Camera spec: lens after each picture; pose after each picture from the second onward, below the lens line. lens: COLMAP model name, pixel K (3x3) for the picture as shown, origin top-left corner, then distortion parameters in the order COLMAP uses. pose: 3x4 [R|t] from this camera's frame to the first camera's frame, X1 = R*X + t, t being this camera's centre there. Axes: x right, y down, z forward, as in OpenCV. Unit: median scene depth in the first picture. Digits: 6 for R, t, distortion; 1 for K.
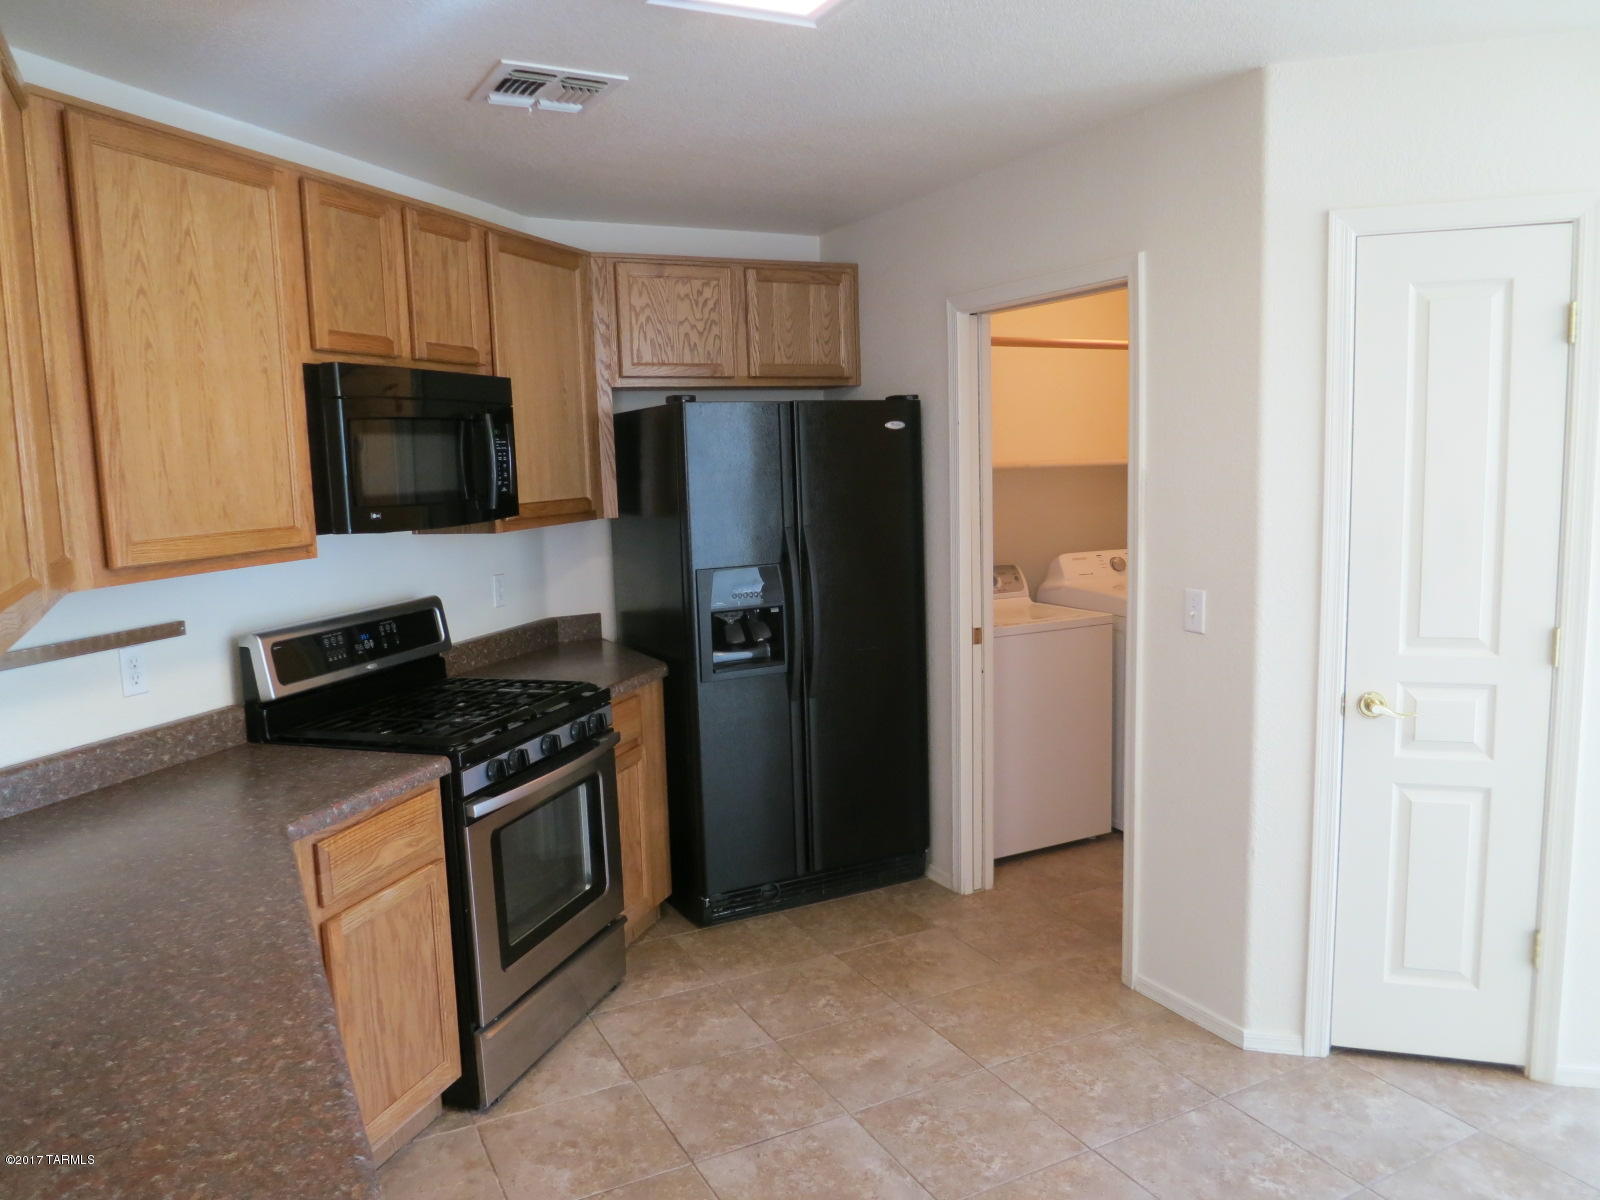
lens RADIAL K [[1152.7, 0, 800.0], [0, 1152.7, 600.0], [0, 0, 1]] dist [-0.049217, 0.007485]
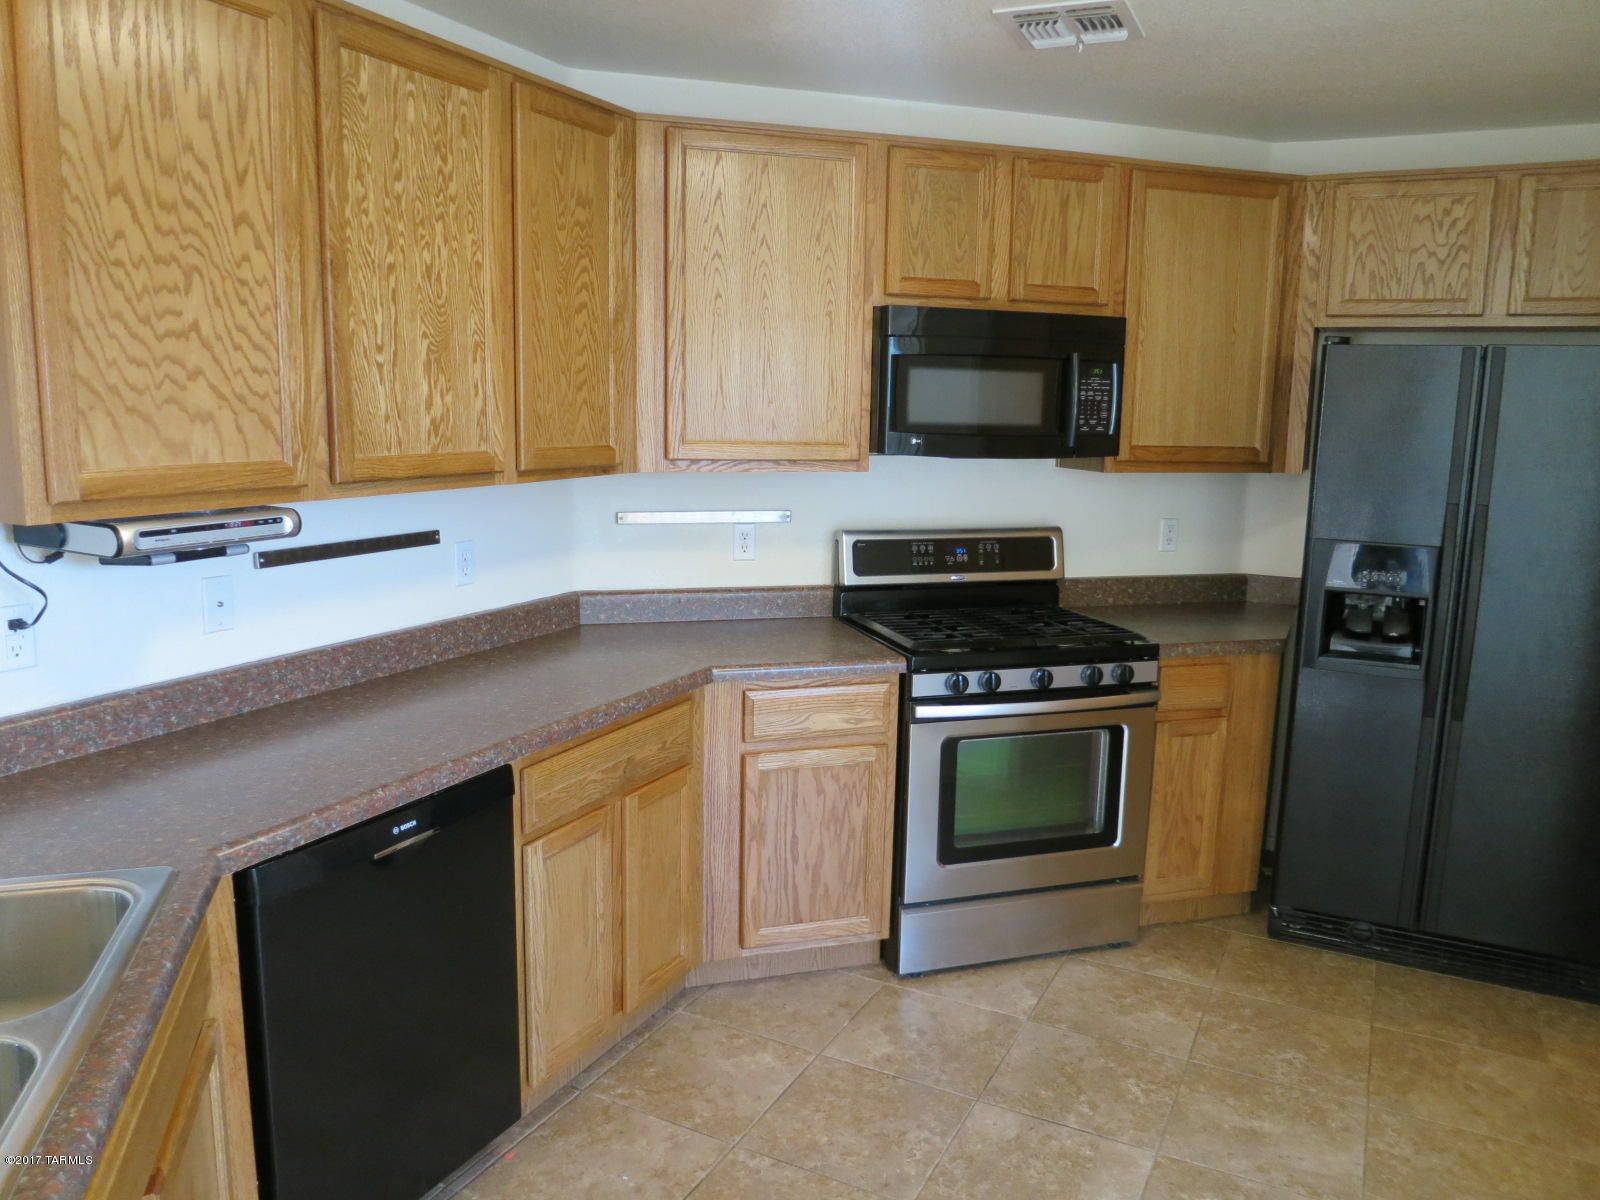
lens RADIAL K [[1152.7, 0, 800.0], [0, 1152.7, 600.0], [0, 0, 1]] dist [-0.049217, 0.007485]
pose [[0.580926, 0.179268, -0.793970, 0.449696], [-0.139773, 0.982926, 0.119663, -0.034824], [0.801865, 0.041460, 0.596065, 0.208528]]
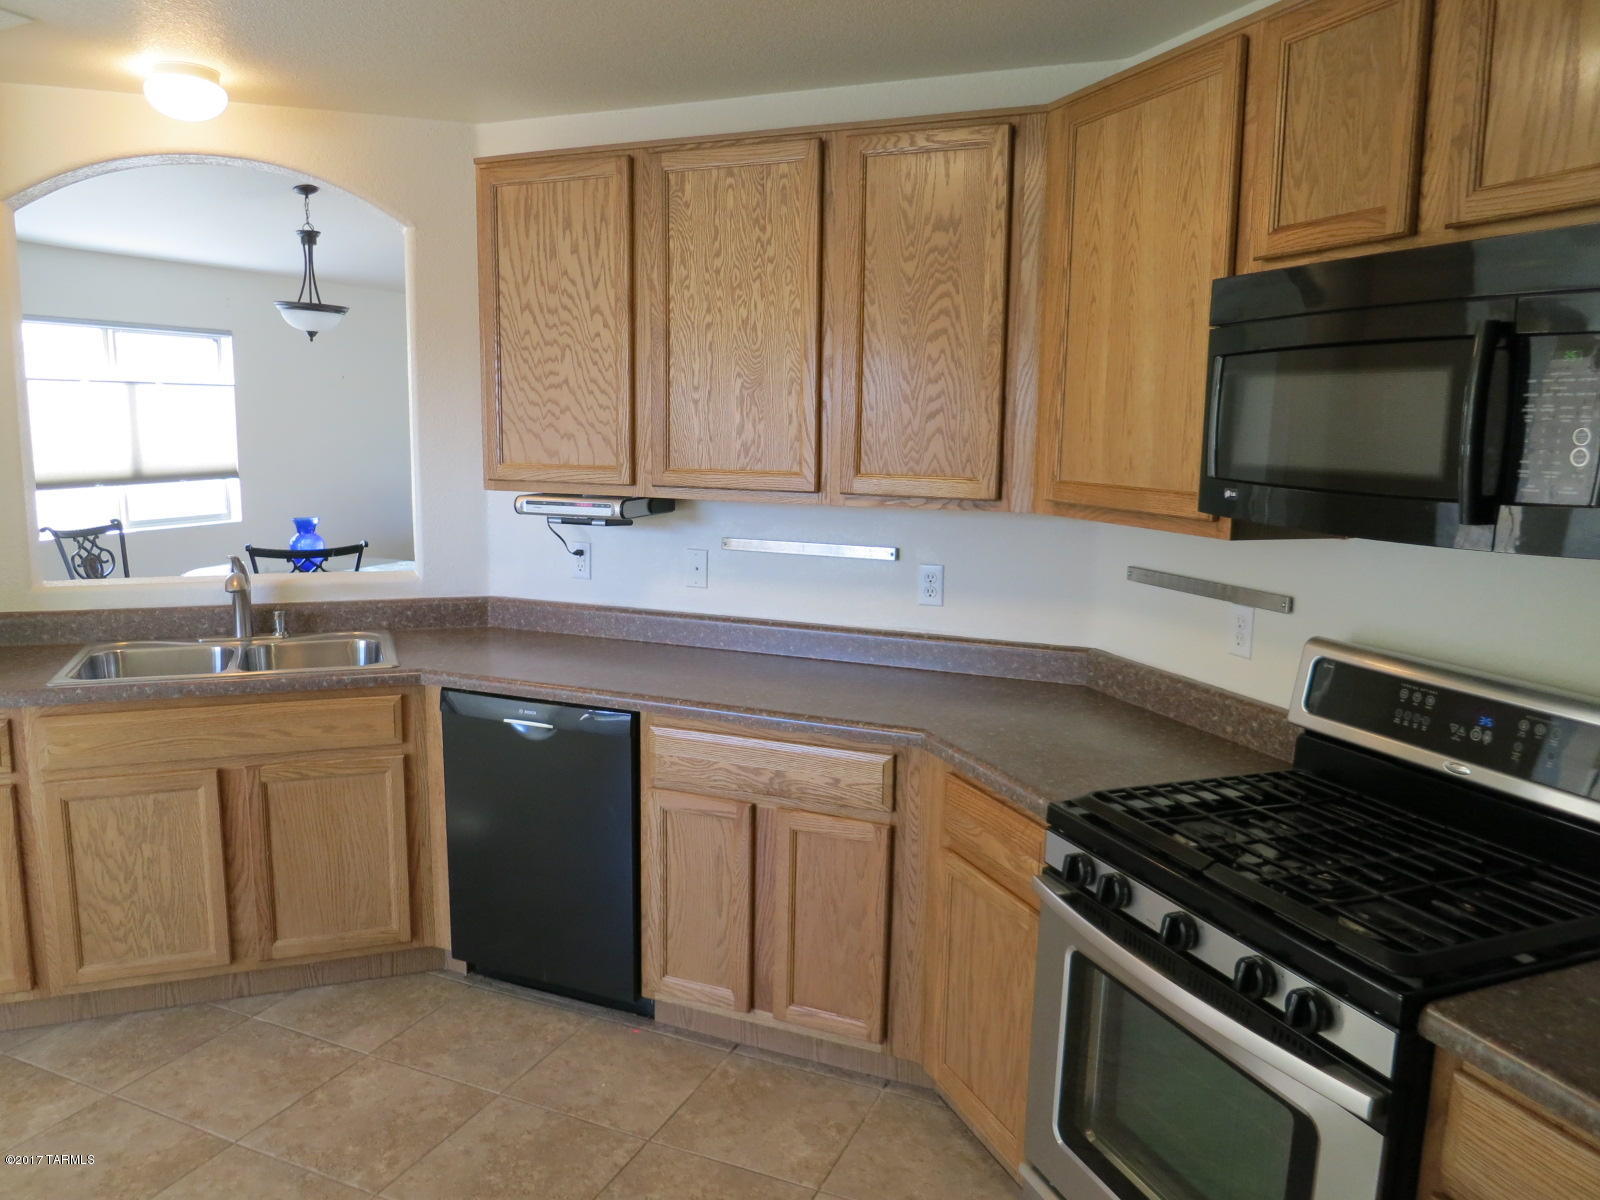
lens RADIAL K [[1152.7, 0, 800.0], [0, 1152.7, 600.0], [0, 0, 1]] dist [-0.049217, 0.007485]
pose [[-0.771341, 0.115172, -0.625914, 0.248125], [-0.072925, 0.961016, 0.266702, -0.160302], [0.632230, 0.251363, -0.732873, 1.225941]]
